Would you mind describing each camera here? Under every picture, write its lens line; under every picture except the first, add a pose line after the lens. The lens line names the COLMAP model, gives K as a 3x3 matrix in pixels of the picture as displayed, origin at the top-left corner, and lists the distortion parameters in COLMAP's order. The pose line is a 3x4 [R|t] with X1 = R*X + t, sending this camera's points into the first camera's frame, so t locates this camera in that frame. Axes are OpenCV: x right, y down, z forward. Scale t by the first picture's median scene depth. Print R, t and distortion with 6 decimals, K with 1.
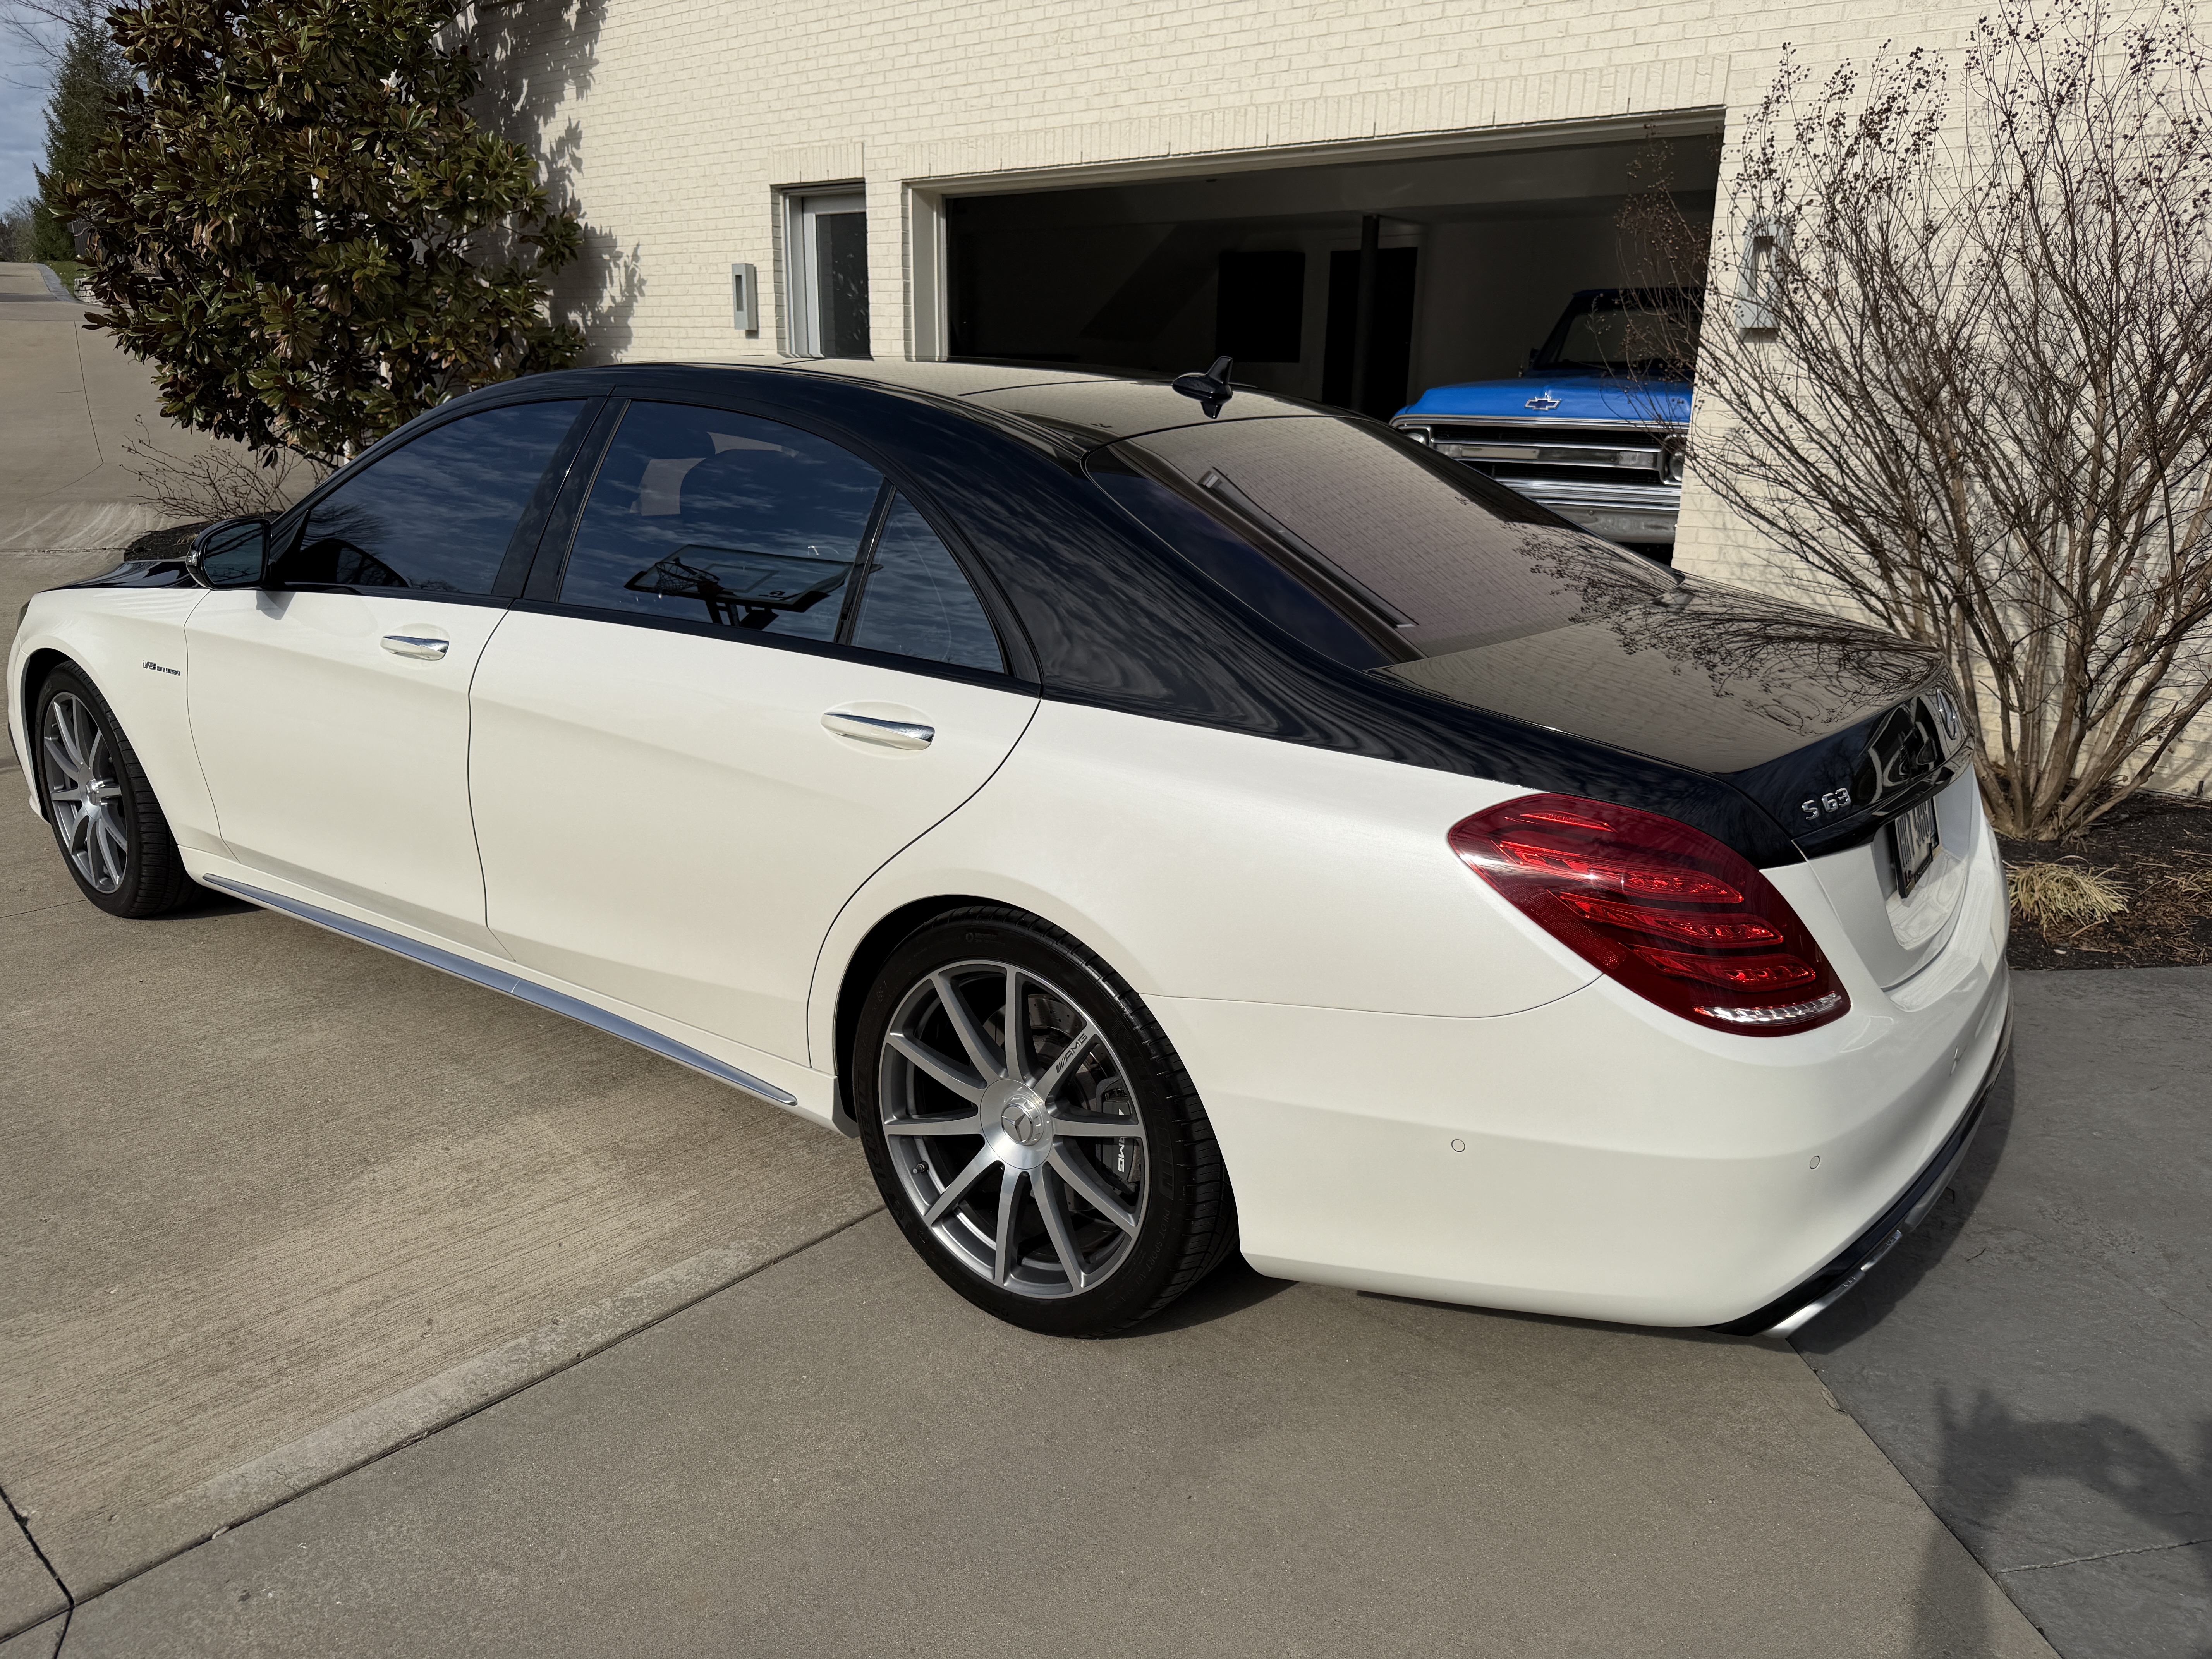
lens RADIAL K [[1597.7, 0, 1106.0], [0, 1597.7, 829.5], [0, 0, 1]] dist [-0.030760, 0.003264]
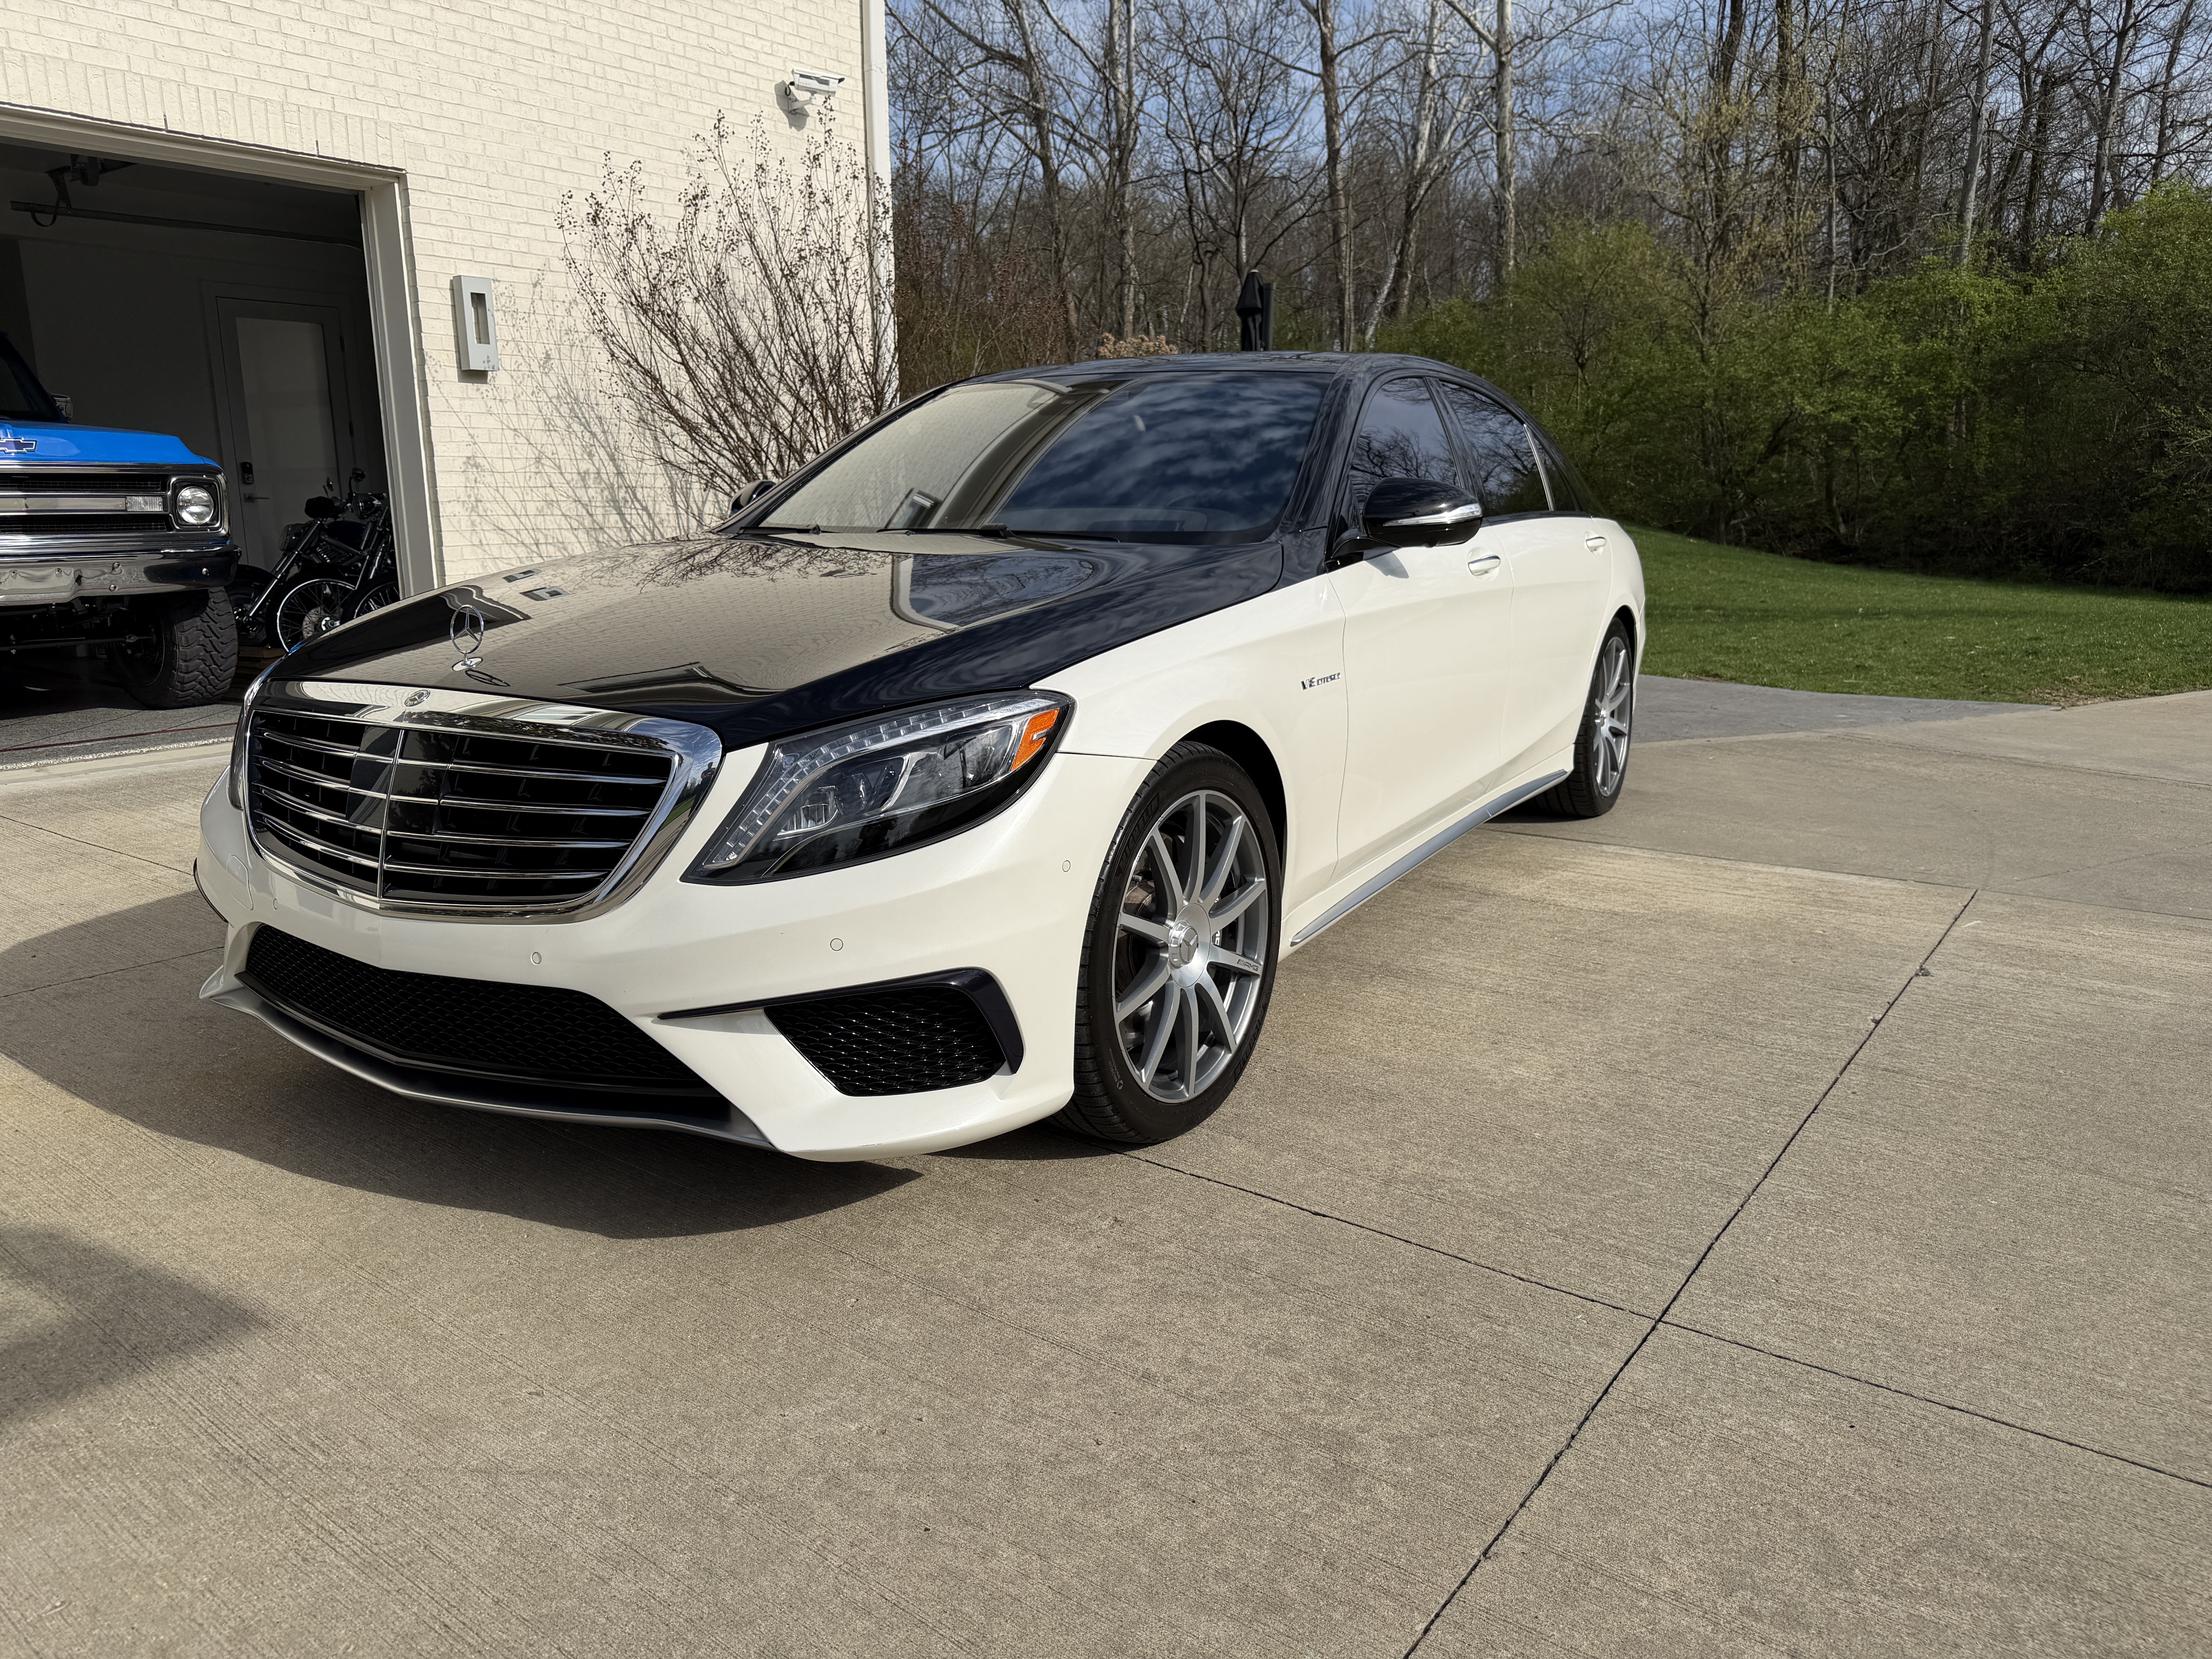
lens RADIAL K [[1546.5, 0, 1106.0], [0, 1546.5, 829.5], [0, 0, 1]] dist [-0.022697, 0.004609]
pose [[-0.095353, -0.225307, 0.969610, -0.772677], [0.274697, 0.930271, 0.243180, -0.138610], [-0.956791, 0.289537, -0.026813, 0.640829]]
